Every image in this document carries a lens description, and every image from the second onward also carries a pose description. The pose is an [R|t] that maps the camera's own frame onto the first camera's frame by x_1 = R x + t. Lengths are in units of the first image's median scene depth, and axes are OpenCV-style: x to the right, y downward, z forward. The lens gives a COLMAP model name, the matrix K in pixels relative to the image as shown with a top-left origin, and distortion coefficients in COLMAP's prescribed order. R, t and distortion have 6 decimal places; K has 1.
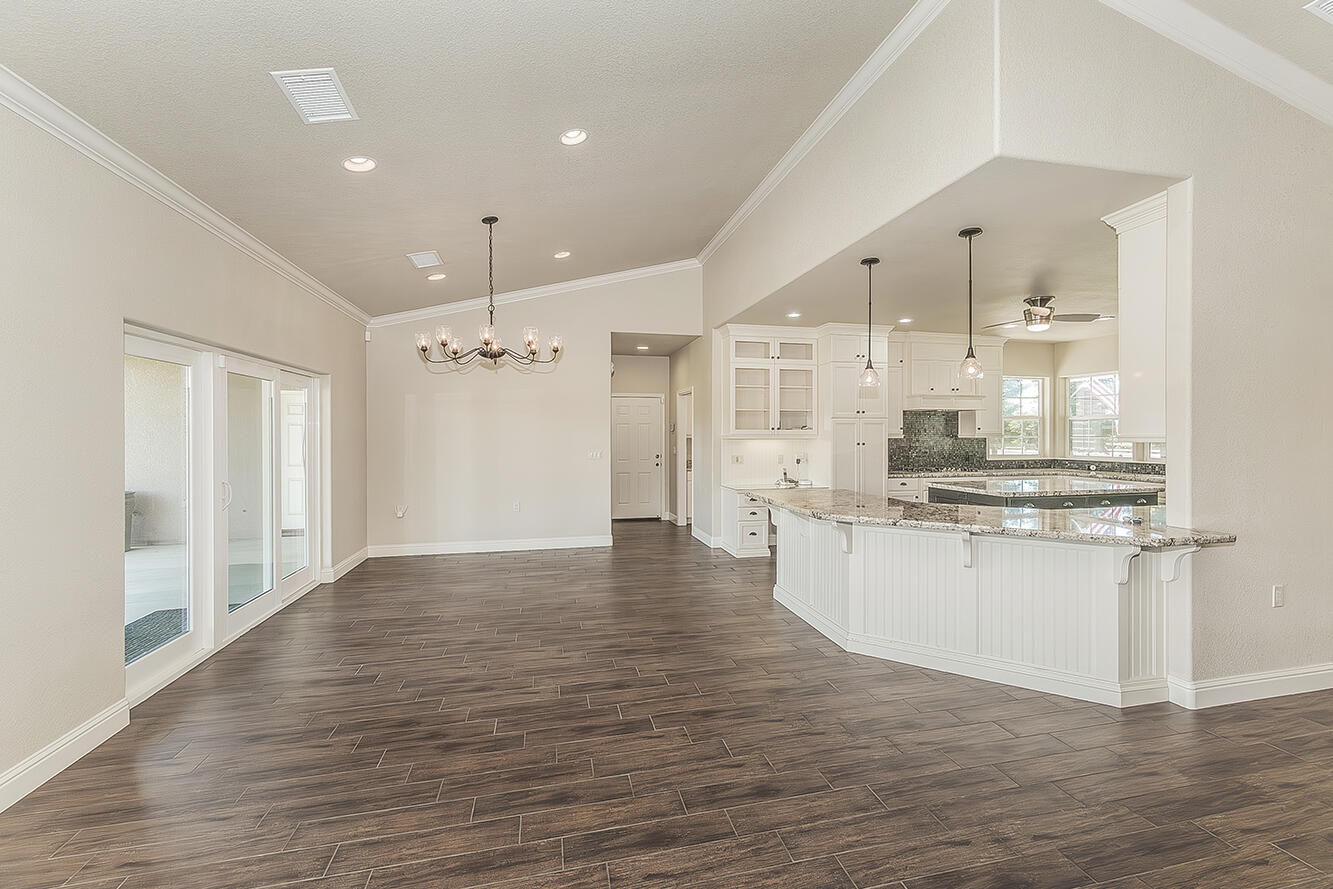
lens RADIAL K [[567.8, 0, 666.7], [0, 567.8, 435.4], [0, 0, 1]] dist [-0.003924, 0.000124]
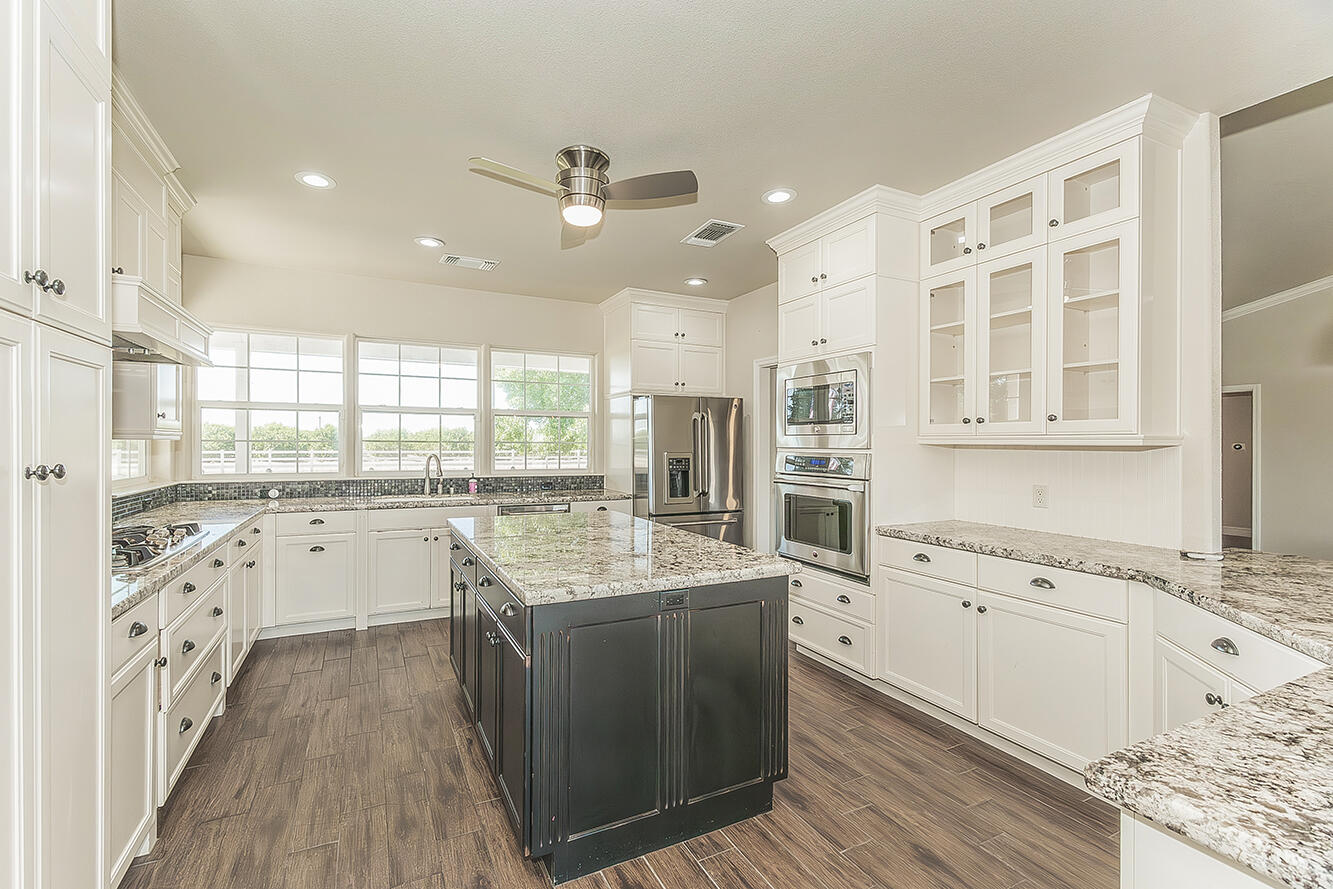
lens RADIAL K [[558.7, 0, 612.3], [0, 558.7, 442.9], [0, 0, 1]] dist [0.002425, -0.000263]
pose [[-0.190776, 0.002483, 0.981630, 0.142543], [-0.005827, 0.999976, -0.003662, 0.006162], [-0.981616, -0.006419, -0.190757, 0.822543]]
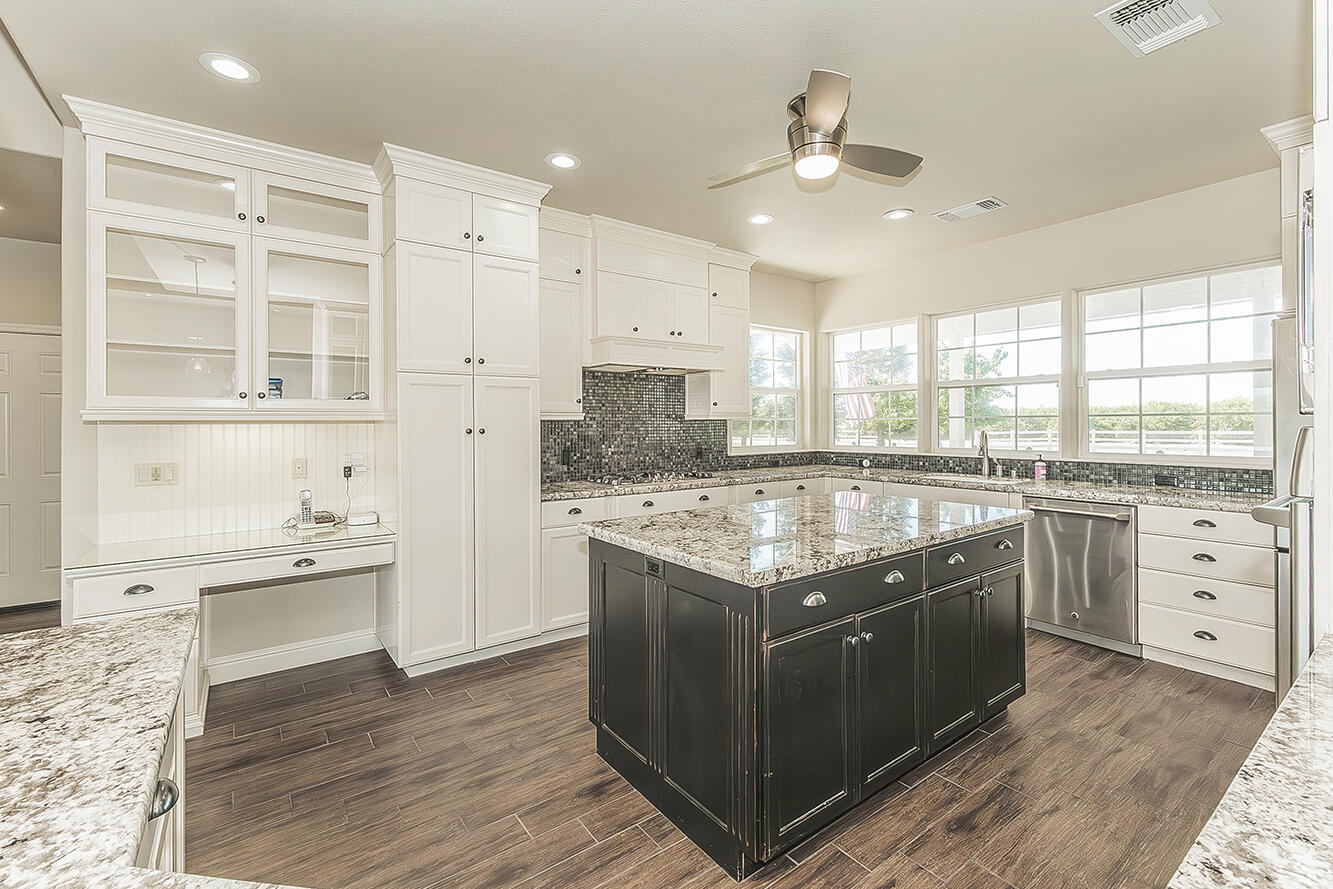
lens RADIAL K [[575.0, 0, 687.1], [0, 575.0, 425.0], [0, 0, 1]] dist [0.010990, -0.000239]
pose [[0.912847, -0.005294, 0.408269, 0.294419], [0.005406, 0.999985, 0.000881, 0.010202], [-0.408267, 0.001403, 0.912861, 0.489132]]
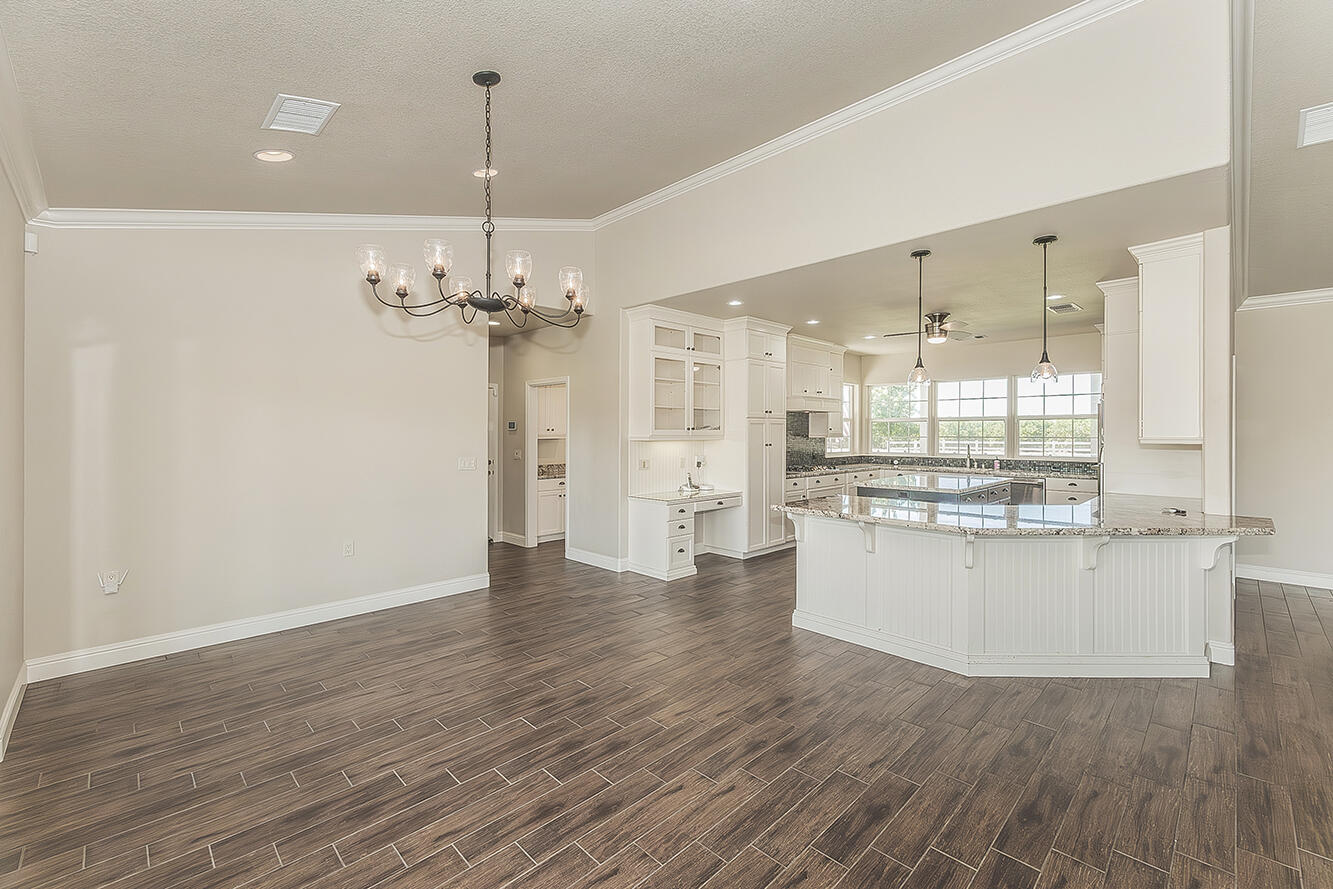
lens RADIAL K [[575.0, 0, 674.7], [0, 575.0, 425.9], [0, 0, 1]] dist [0.010990, -0.000239]
pose [[0.843972, 0.006128, 0.536352, -0.301929], [0.000448, 0.999926, -0.012130, -0.005095], [-0.536387, 0.010478, 0.843907, 0.246968]]
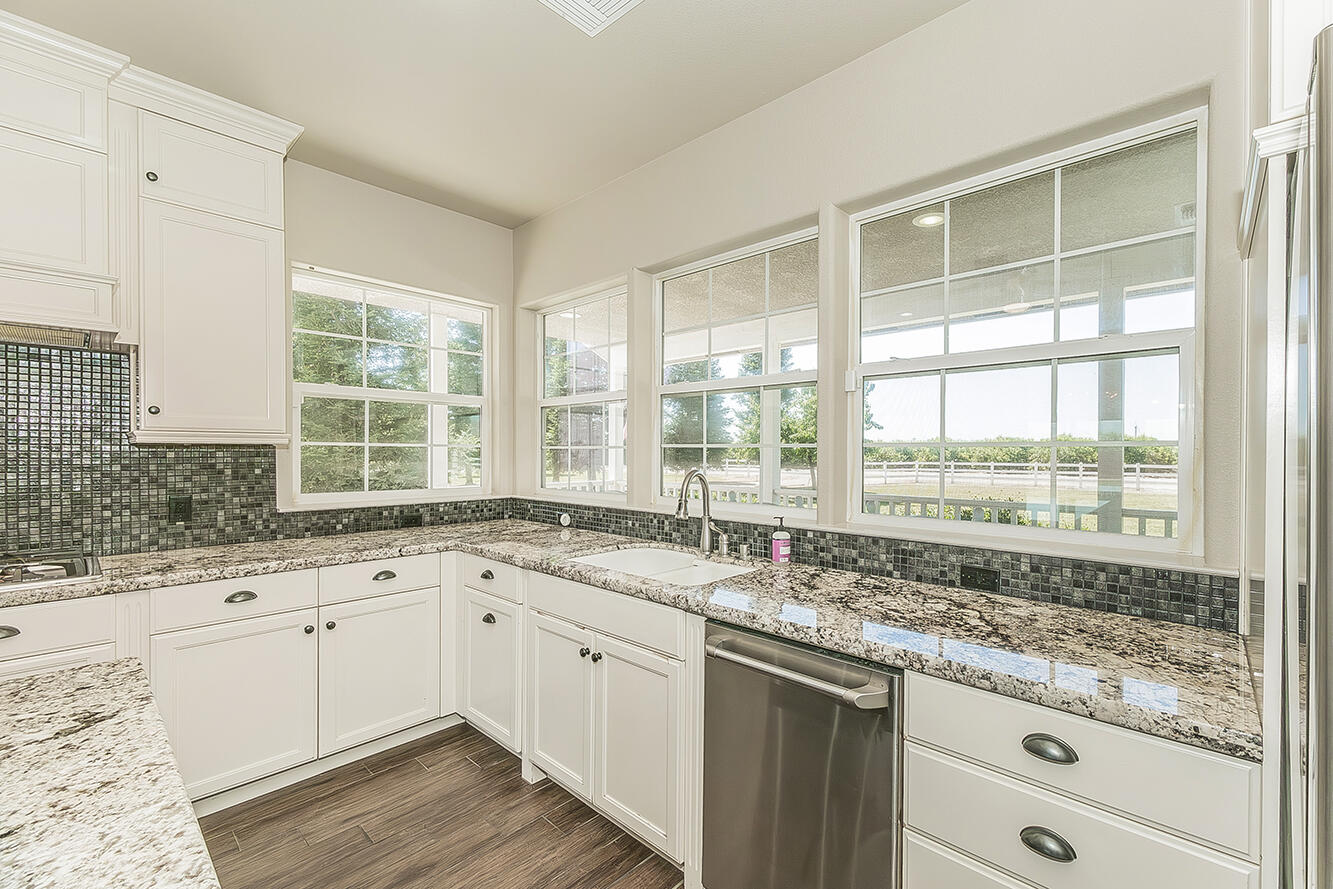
lens RADIAL K [[575.0, 0, 717.7], [0, 575.0, 456.2], [0, 0, 1]] dist [0.010990, -0.000239]
pose [[0.801365, 0.001336, 0.598174, 0.631615], [-0.005647, 0.999970, 0.005331, 0.008773], [-0.598149, -0.007650, 0.801349, 0.643750]]
